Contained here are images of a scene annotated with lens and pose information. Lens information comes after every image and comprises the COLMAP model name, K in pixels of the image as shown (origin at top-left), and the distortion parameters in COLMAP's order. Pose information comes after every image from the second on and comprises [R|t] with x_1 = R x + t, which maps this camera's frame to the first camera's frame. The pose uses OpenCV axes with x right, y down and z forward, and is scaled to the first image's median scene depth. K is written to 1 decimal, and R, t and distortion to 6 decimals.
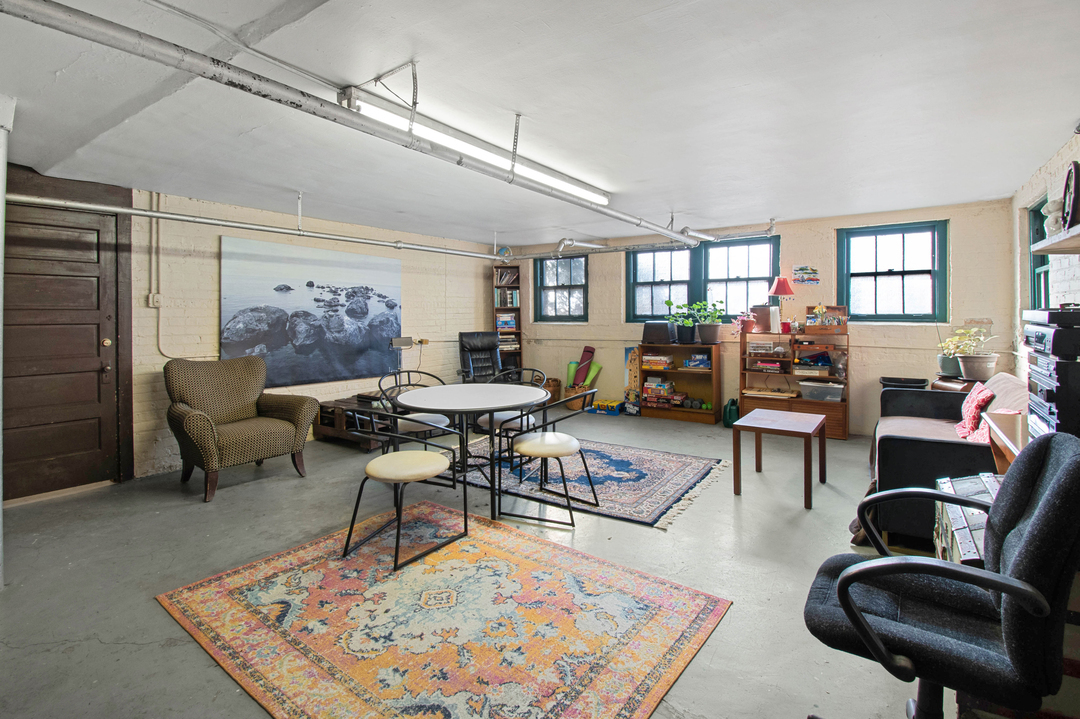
lens RADIAL K [[505.3, 0, 545.3], [0, 505.3, 314.7], [0, 0, 1]] dist [0.014402, -0.015437]
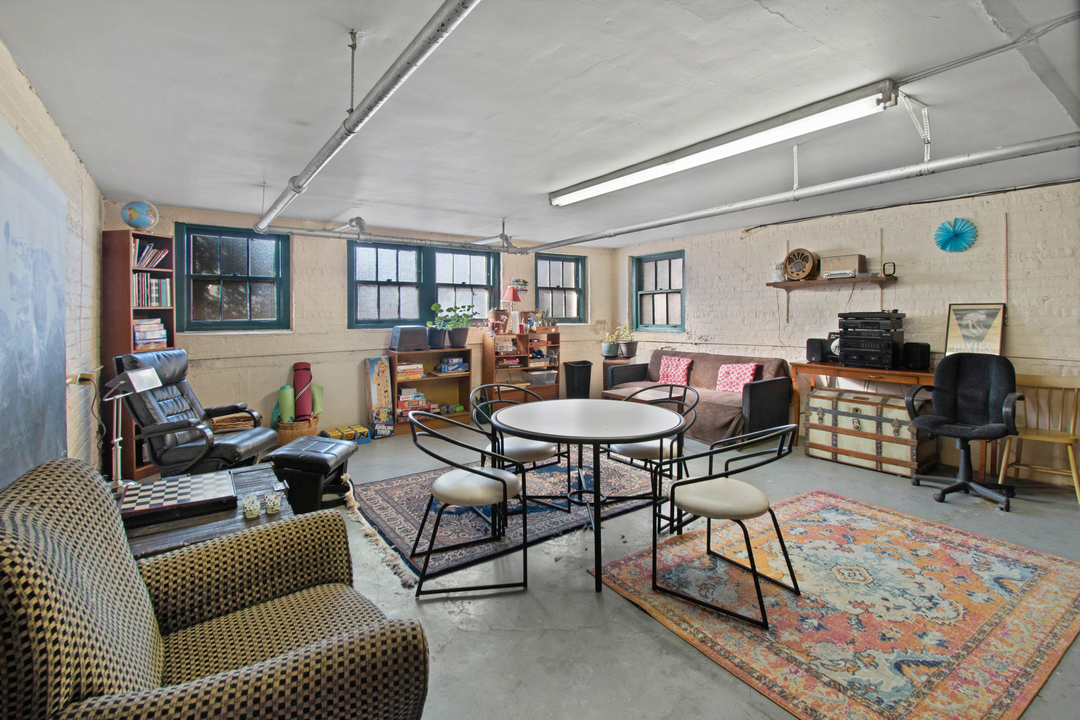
lens RADIAL K [[505.3, 0, 545.3], [0, 505.3, 315.2], [0, 0, 1]] dist [0.014402, -0.015437]
pose [[0.340698, 0.001342, 0.940172, -0.612949], [0.005323, 0.999980, -0.003356, -0.002537], [-0.940158, 0.006148, 0.340684, 0.517139]]
